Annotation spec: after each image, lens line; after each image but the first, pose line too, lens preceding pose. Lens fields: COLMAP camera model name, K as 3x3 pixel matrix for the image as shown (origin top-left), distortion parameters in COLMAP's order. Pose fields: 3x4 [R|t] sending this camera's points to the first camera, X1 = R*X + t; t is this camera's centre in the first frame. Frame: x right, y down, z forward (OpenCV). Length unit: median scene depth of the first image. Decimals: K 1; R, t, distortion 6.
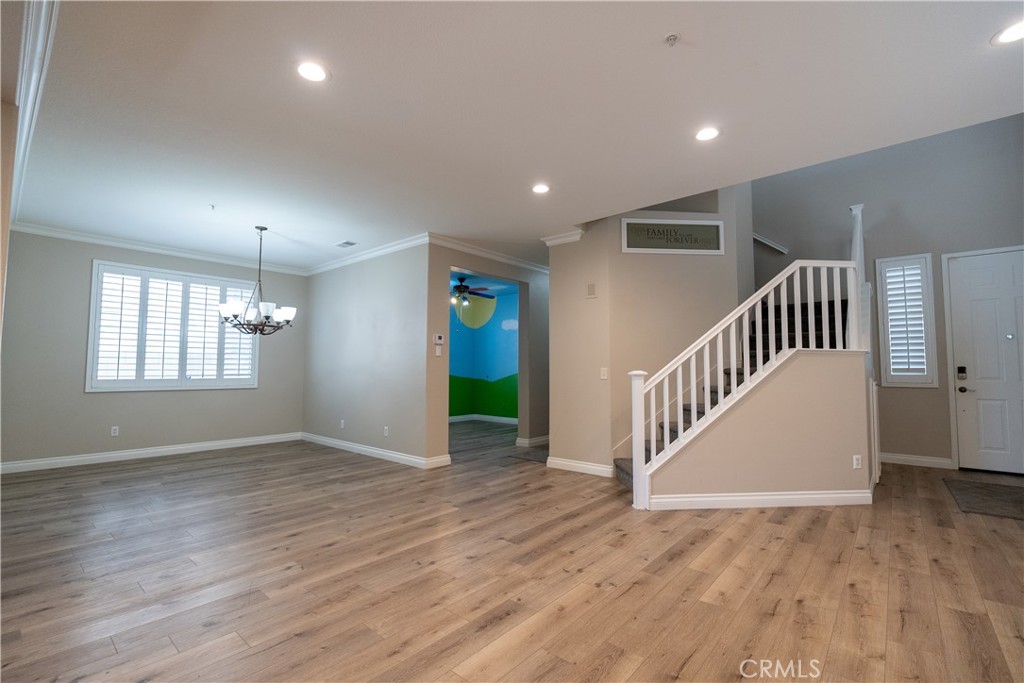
lens RADIAL K [[454.4, 0, 512.0], [0, 454.4, 341.5], [0, 0, 1]] dist [-0.009039, 0.001089]
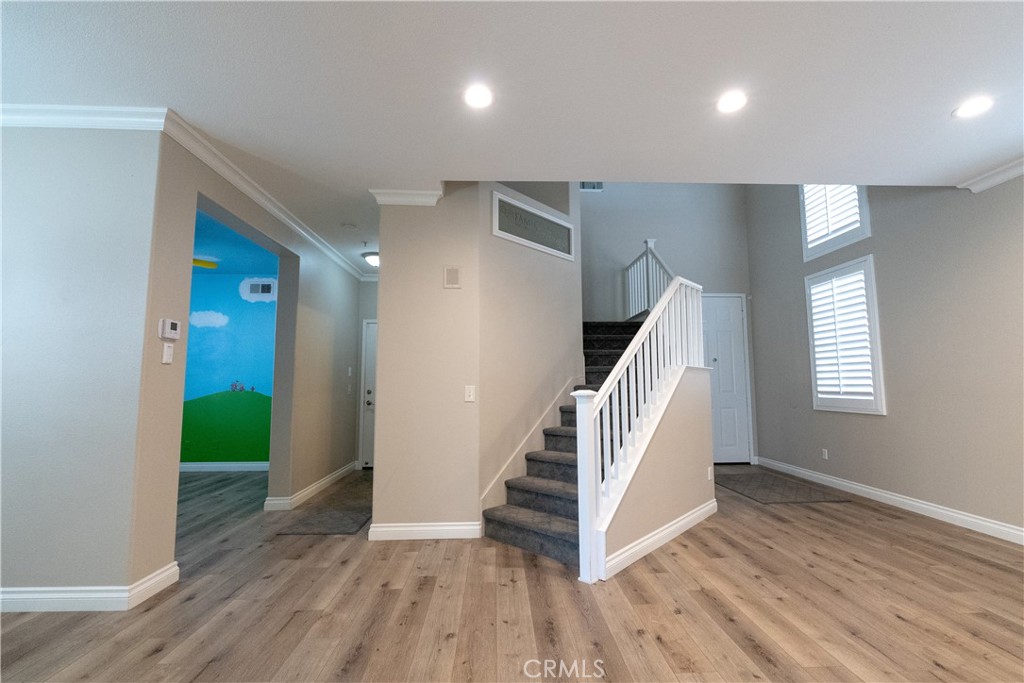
lens RADIAL K [[452.9, 0, 512.0], [0, 452.9, 341.5], [0, 0, 1]] dist [-0.005753, 0.000246]
pose [[0.728065, 0.059913, 0.682885, -0.234227], [-0.035377, 0.998130, -0.049854, 0.020392], [-0.684595, 0.012139, 0.728823, 0.402841]]
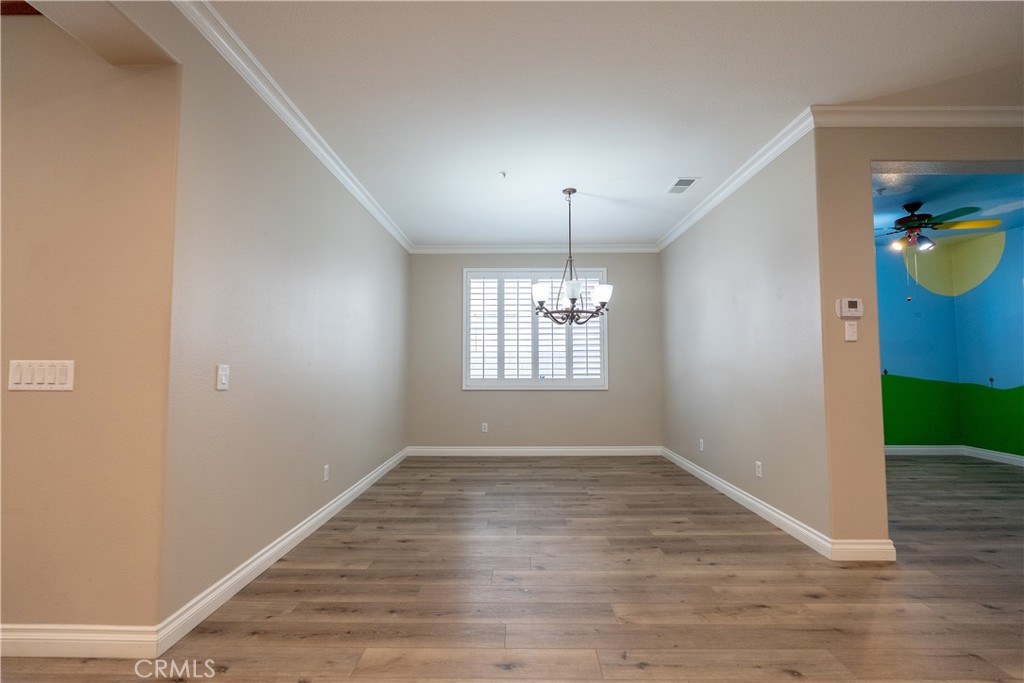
lens RADIAL K [[454.4, 0, 512.0], [0, 454.4, 341.5], [0, 0, 1]] dist [-0.009039, 0.001089]
pose [[0.646773, -0.047772, -0.761185, -0.023005], [0.048772, 0.998584, -0.021231, 0.026063], [0.761122, -0.023393, 0.648187, 0.396742]]
